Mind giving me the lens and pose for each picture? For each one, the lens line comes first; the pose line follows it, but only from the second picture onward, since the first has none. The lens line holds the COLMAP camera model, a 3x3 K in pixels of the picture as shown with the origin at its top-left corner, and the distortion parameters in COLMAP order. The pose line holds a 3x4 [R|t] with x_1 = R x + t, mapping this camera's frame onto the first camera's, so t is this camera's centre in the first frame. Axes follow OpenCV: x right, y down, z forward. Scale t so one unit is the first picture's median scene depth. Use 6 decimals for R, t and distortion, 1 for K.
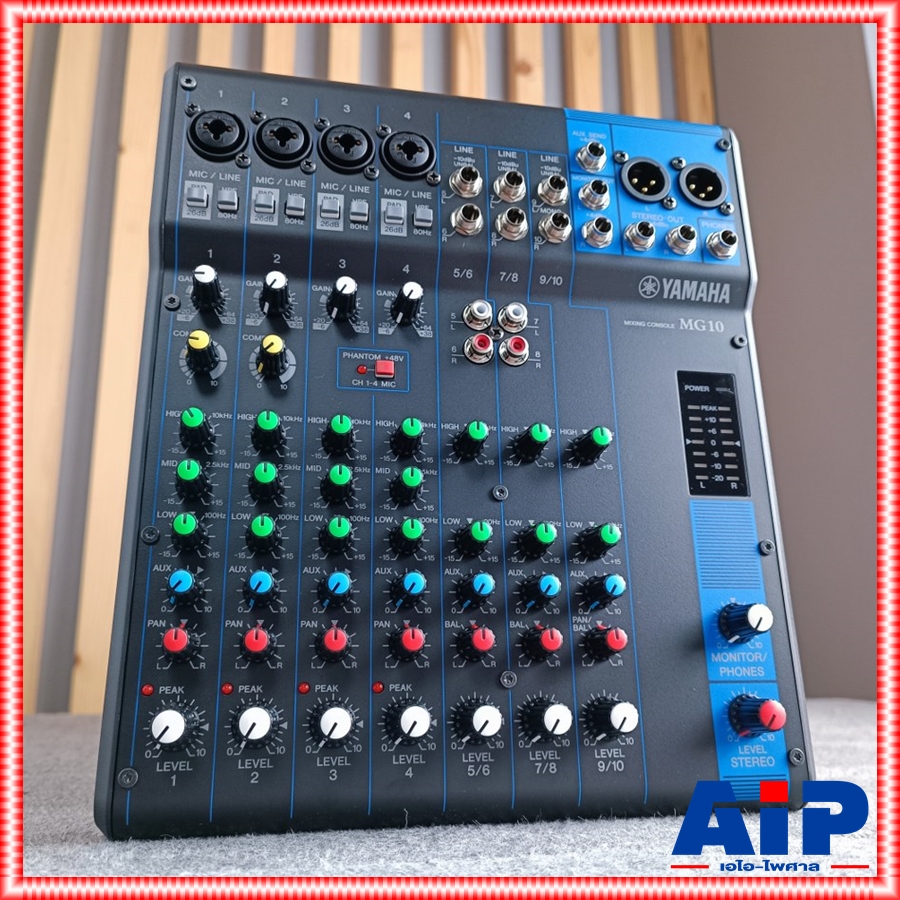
lens RADIAL K [[875.0, 0, 454.8], [0, 875.0, 441.1], [0, 0, 1]] dist [-0.049564, 0.125400]
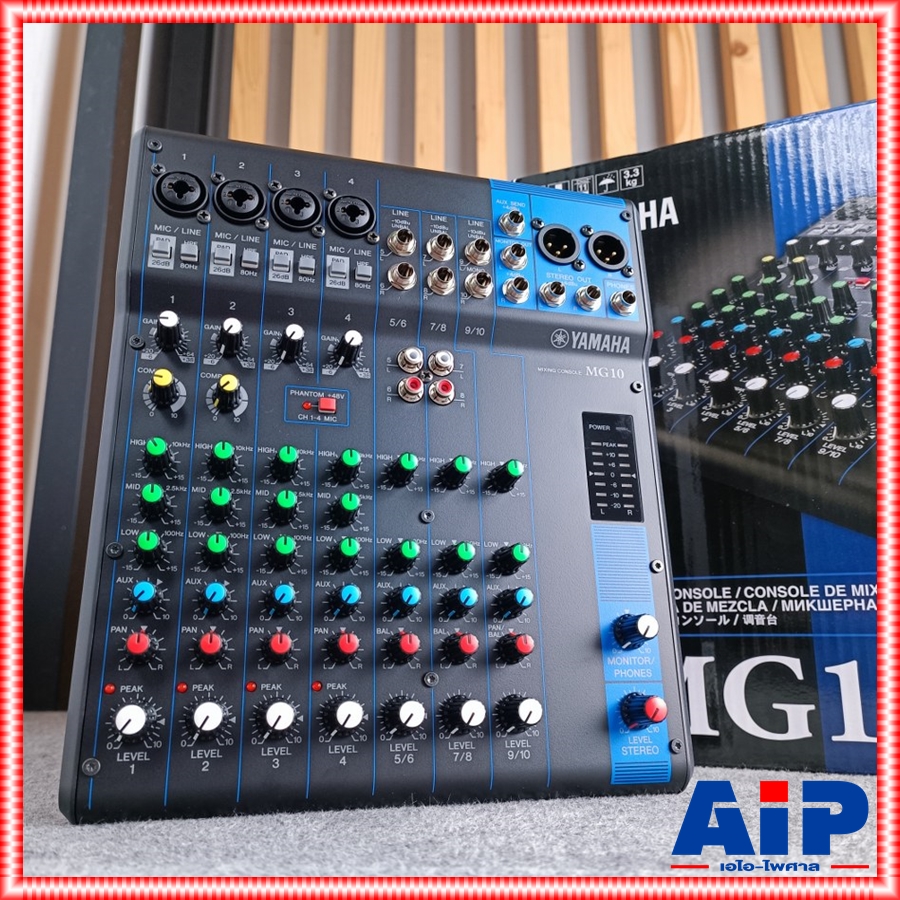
lens RADIAL K [[839.5, 0, 450.0], [0, 839.5, 450.0], [0, 0, 1]] dist [-0.003856, -0.009123]
pose [[0.997228, 0.017292, 0.072376, 0.000747], [-0.016074, 0.999720, -0.017372, -0.008970], [-0.072656, 0.016160, 0.997226, -0.101509]]
